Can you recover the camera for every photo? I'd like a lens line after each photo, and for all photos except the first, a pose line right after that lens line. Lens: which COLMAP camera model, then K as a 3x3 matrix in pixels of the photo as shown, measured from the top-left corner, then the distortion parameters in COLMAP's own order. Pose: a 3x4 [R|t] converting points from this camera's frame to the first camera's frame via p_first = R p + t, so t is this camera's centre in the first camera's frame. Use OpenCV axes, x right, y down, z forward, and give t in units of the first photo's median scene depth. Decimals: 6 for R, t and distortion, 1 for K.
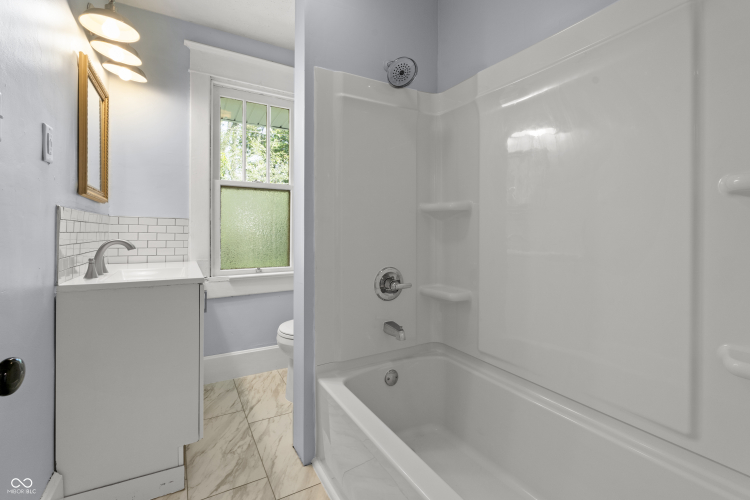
lens RADIAL K [[332.5, 0, 382.6], [0, 332.5, 229.9], [0, 0, 1]] dist [-0.005124, 0.001405]
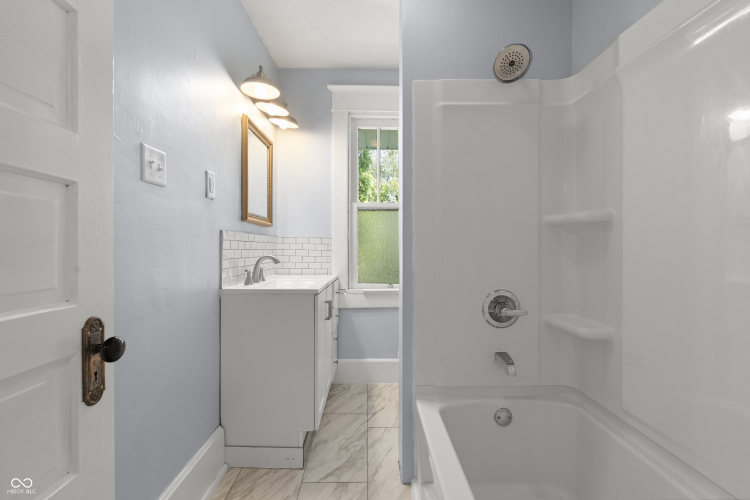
lens RADIAL K [[332.5, 0, 386.3], [0, 332.5, 247.2], [0, 0, 1]] dist [-0.005124, 0.001405]
pose [[0.874072, -0.002330, -0.485790, 0.190896], [0.002185, 0.999997, -0.000864, 0.000348], [0.485791, -0.000306, 0.874075, 0.095892]]
